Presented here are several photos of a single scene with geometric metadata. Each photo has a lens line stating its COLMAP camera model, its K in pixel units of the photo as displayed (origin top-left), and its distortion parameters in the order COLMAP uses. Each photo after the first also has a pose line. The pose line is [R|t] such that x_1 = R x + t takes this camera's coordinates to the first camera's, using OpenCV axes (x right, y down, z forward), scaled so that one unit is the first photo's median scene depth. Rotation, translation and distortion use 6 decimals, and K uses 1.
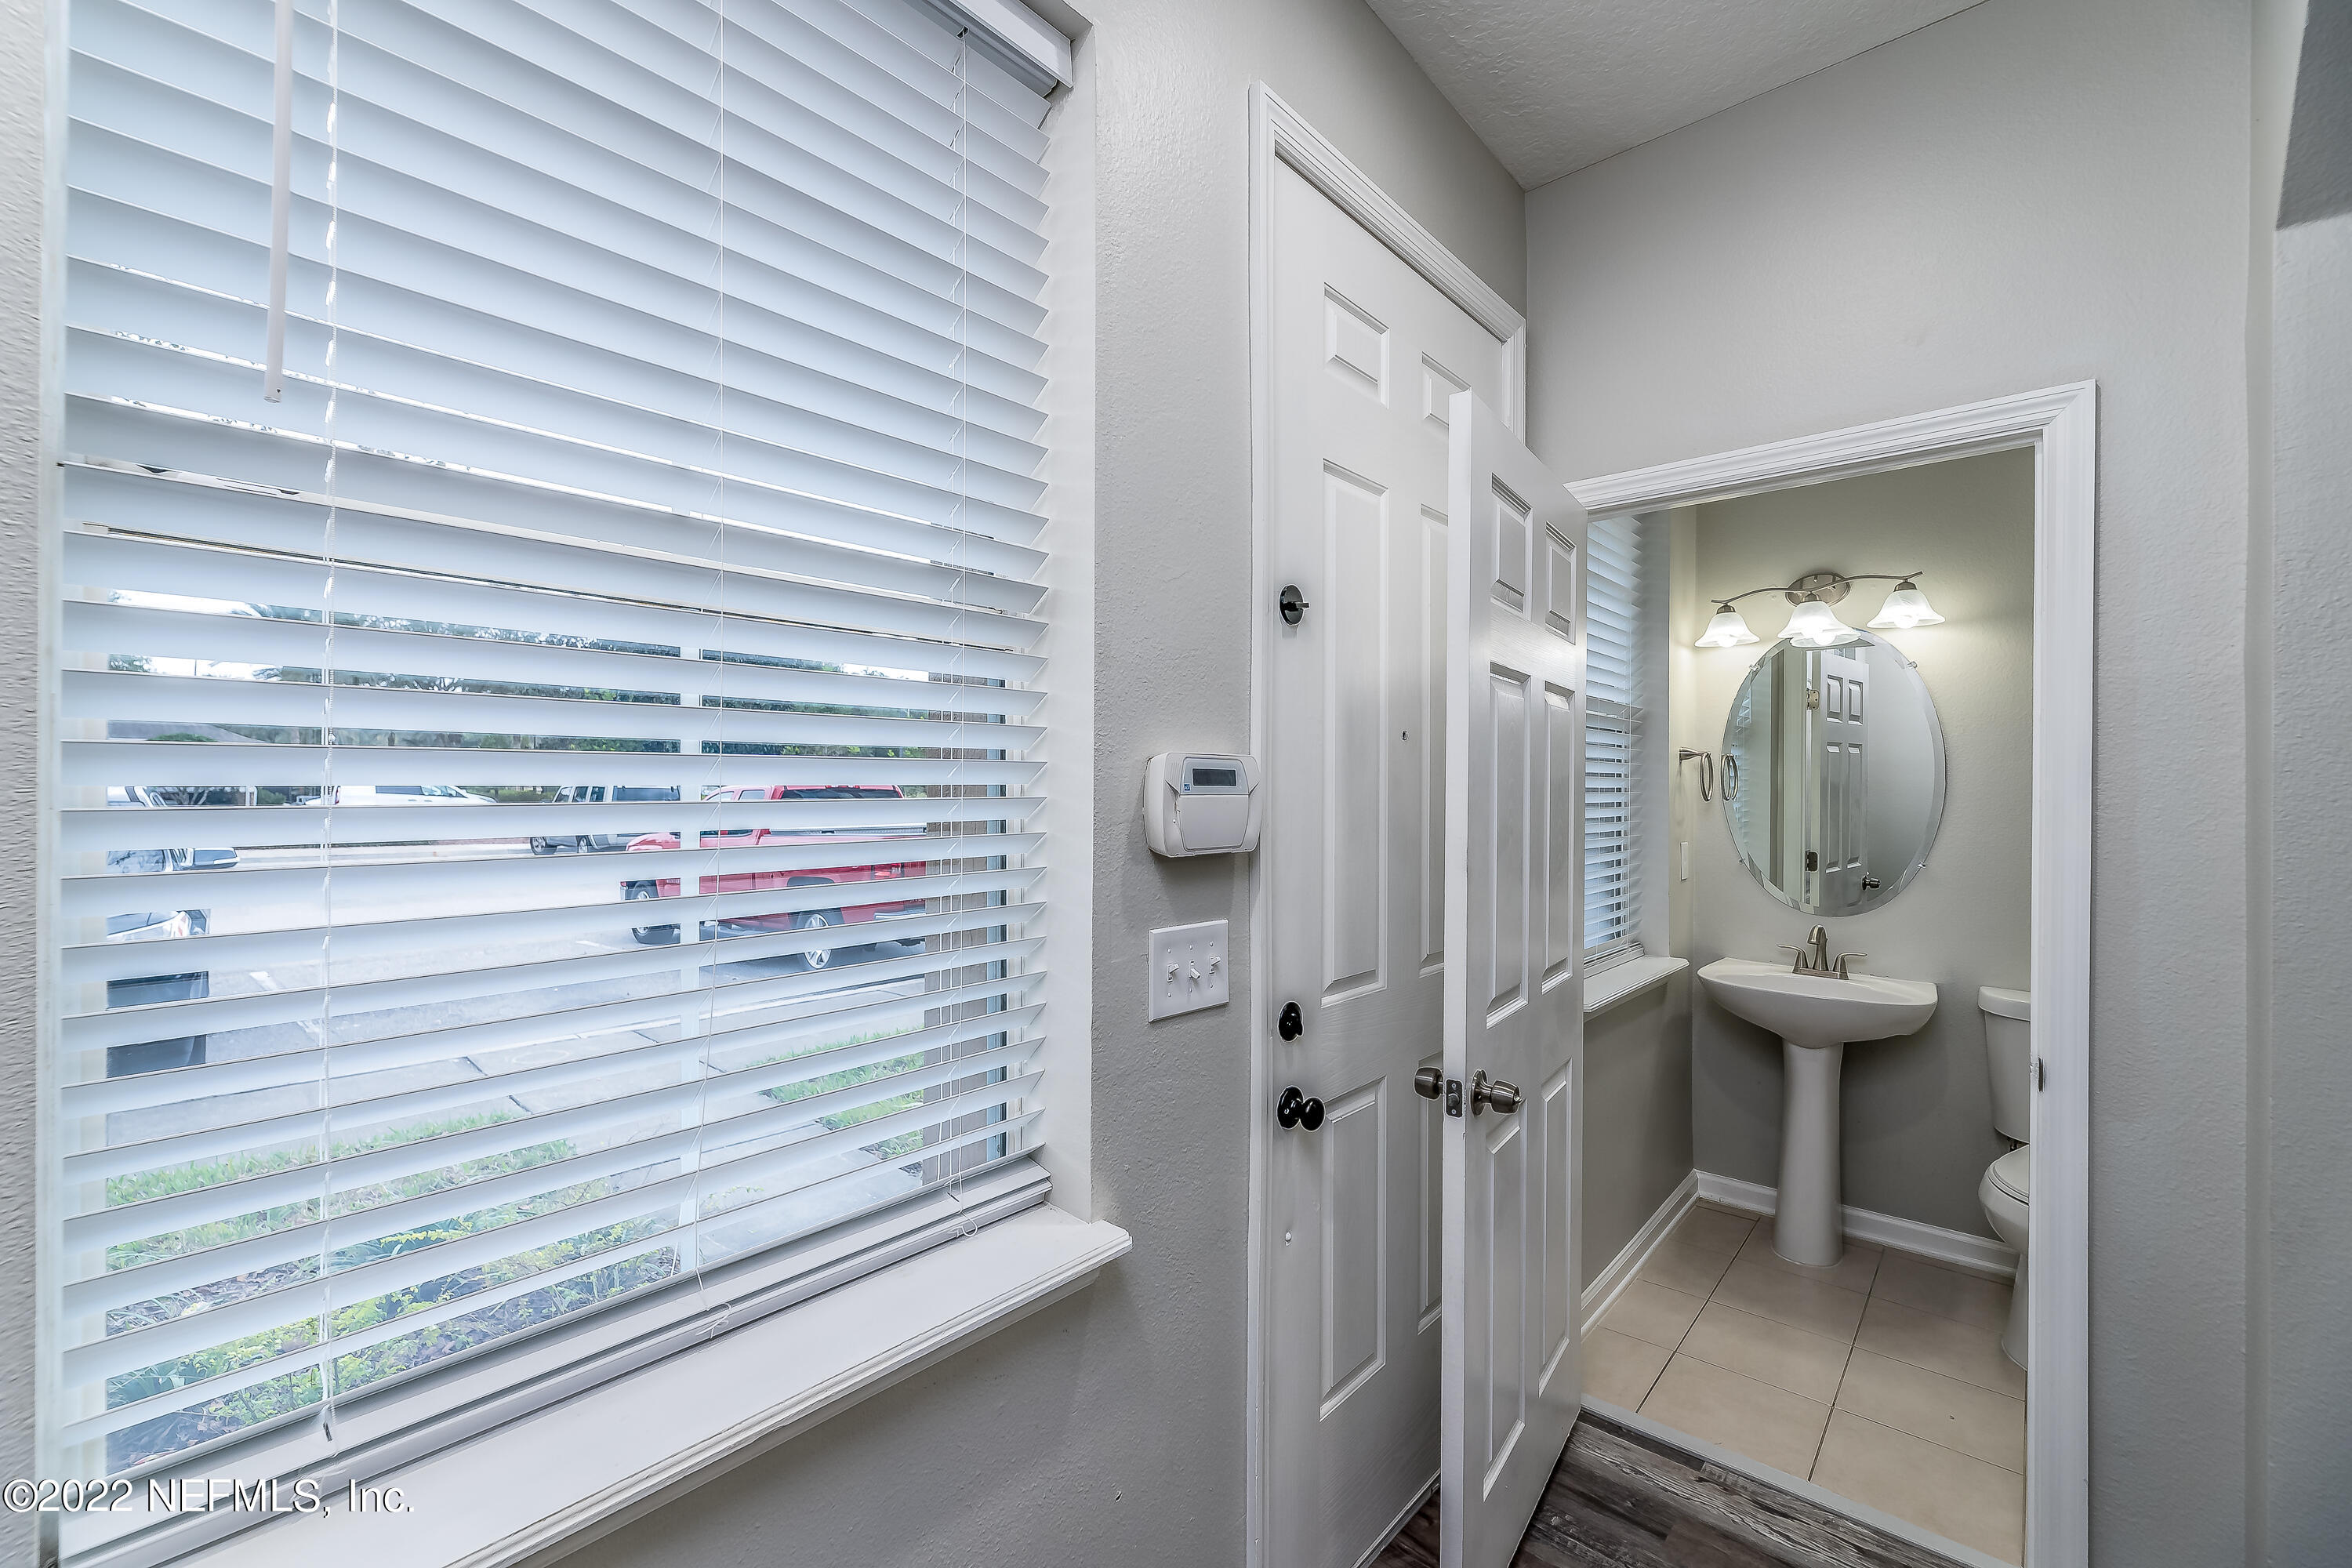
lens RADIAL K [[976.7, 0, 1176.0], [0, 976.7, 784.0], [0, 0, 1]] dist [0.001479, 0.000147]
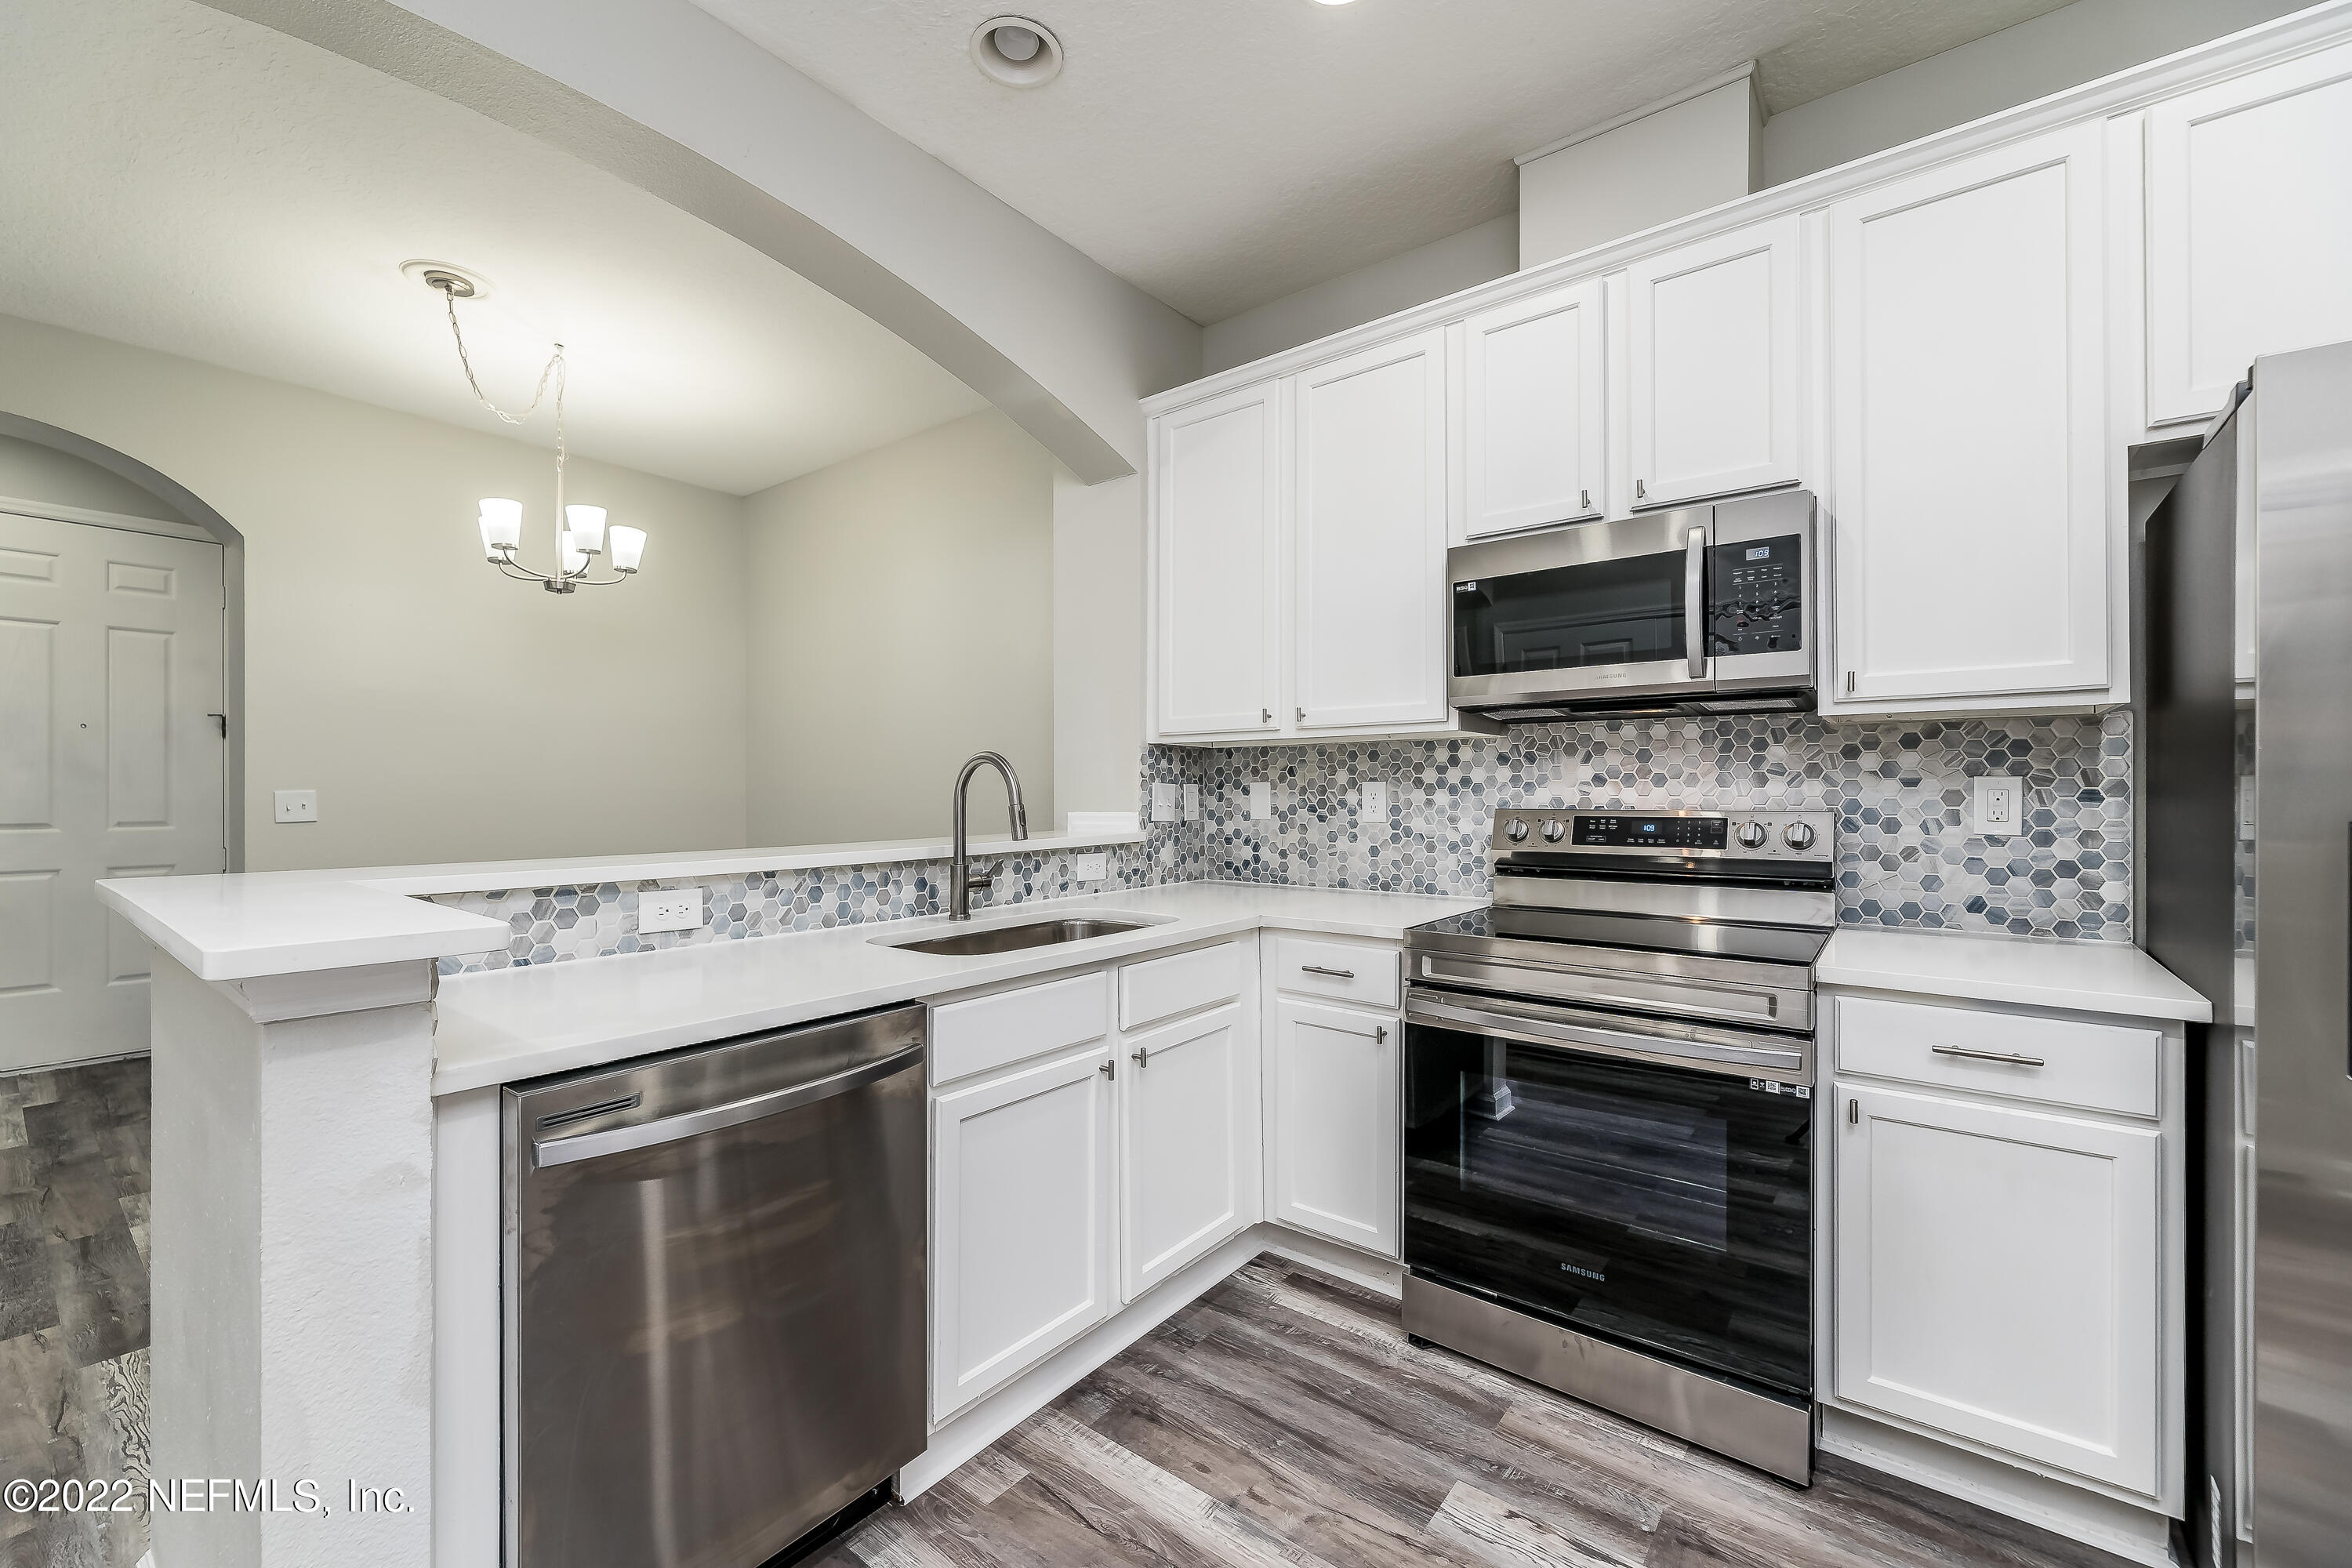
lens RADIAL K [[960.1, 0, 1162.7], [0, 960.1, 789.9], [0, 0, 1]] dist [0.000711, 0.000031]
pose [[0.998333, -0.008149, 0.057134, 1.650117], [0.008140, 0.999967, 0.000385, 0.076292], [-0.057135, 0.000080, 0.998366, -0.886588]]
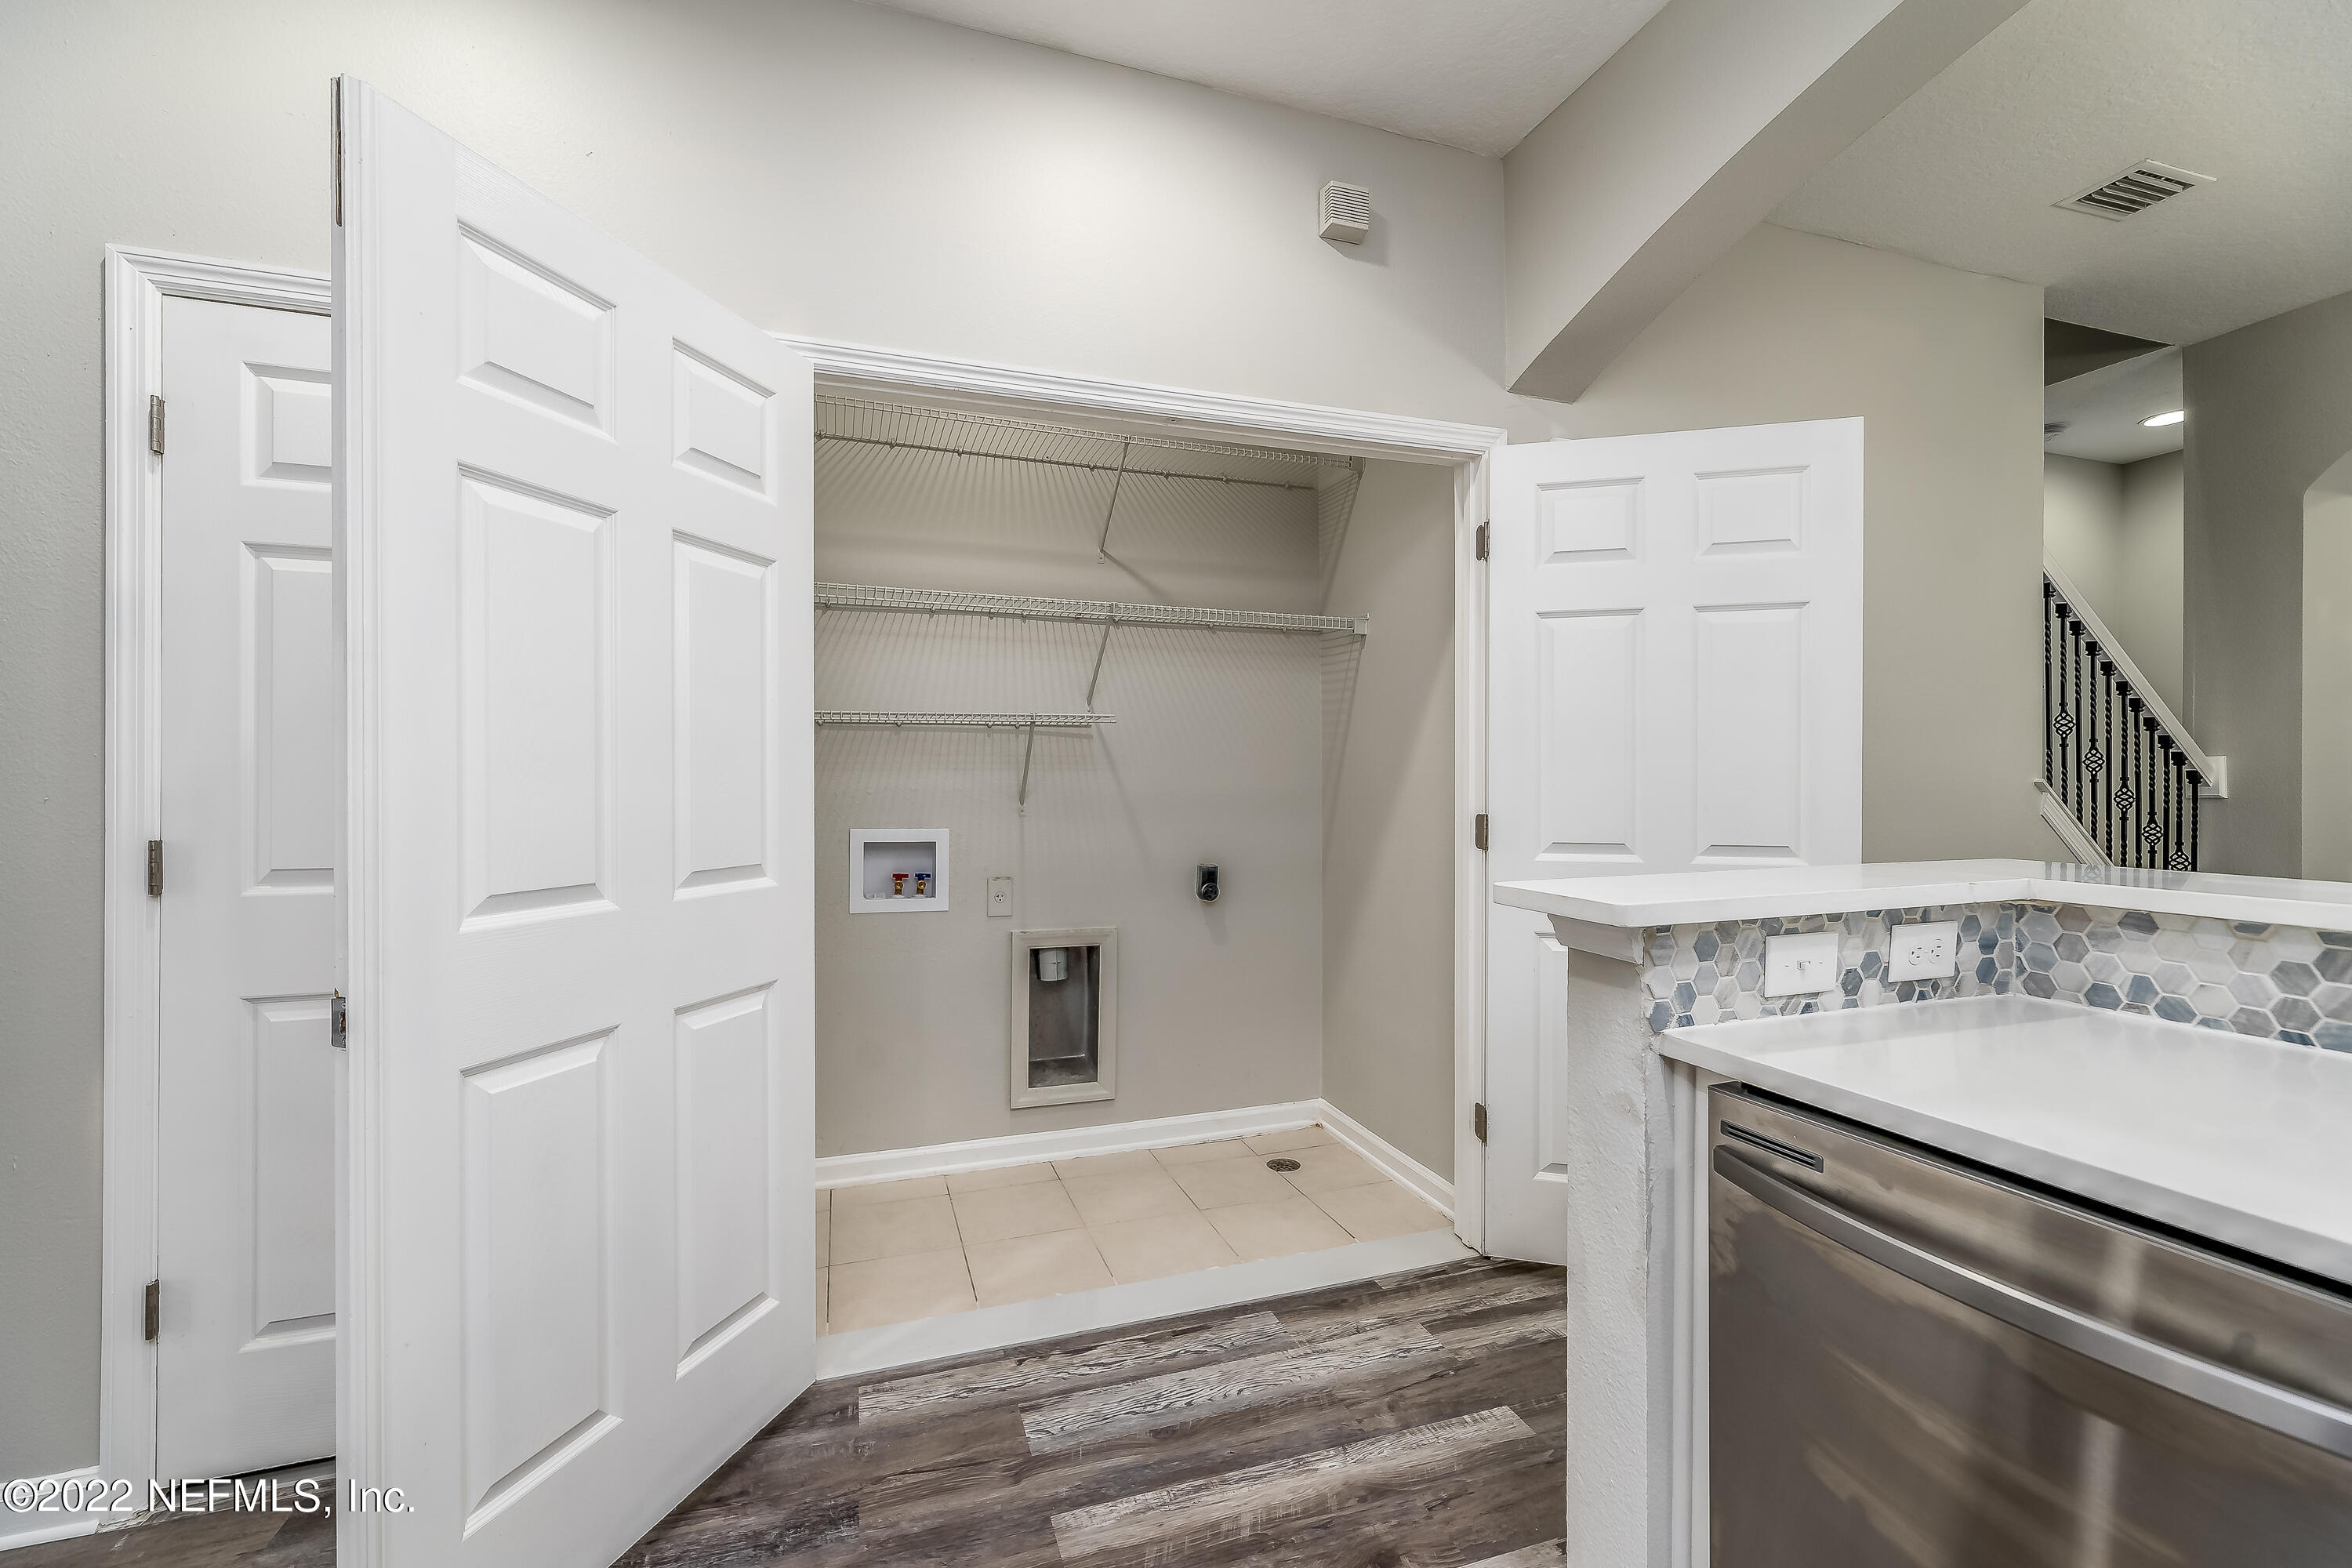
lens RADIAL K [[962.7, 0, 1165.2], [0, 962.7, 785.1], [0, 0, 1]] dist [0.000480, 0.000139]
pose [[-0.497115, -0.001784, -0.867683, 1.843290], [0.000763, 0.999997, -0.002493, 0.077368], [0.867684, -0.001901, -0.497112, -0.504986]]
